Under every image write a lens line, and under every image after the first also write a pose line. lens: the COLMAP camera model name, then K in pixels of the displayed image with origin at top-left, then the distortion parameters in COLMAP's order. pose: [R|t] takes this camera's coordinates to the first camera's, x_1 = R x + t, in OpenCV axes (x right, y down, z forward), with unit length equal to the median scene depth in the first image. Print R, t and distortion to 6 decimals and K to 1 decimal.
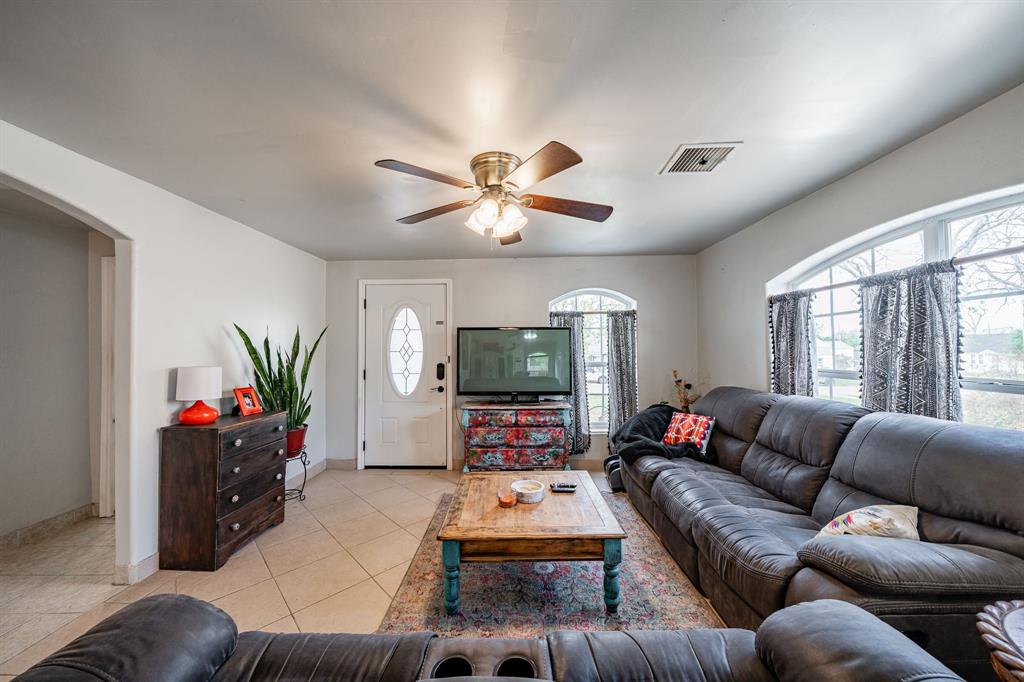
lens RADIAL K [[371.3, 0, 512.0], [0, 371.3, 344.3], [0, 0, 1]] dist [-0.000569, -0.000035]
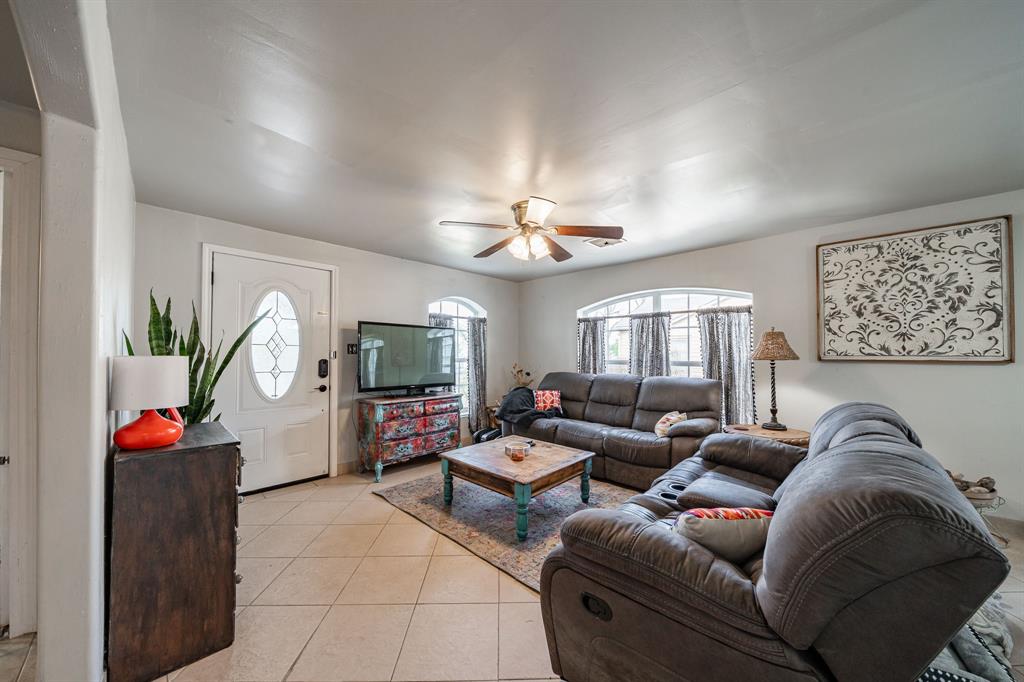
lens RADIAL K [[360.0, 0, 519.8], [0, 360.0, 352.0], [0, 0, 1]] dist [-0.000239, -0.000072]
pose [[0.656137, 0.014572, 0.754501, -0.609127], [-0.020654, 0.999786, -0.001348, 0.028662], [-0.754359, -0.014700, 0.656297, 0.092489]]
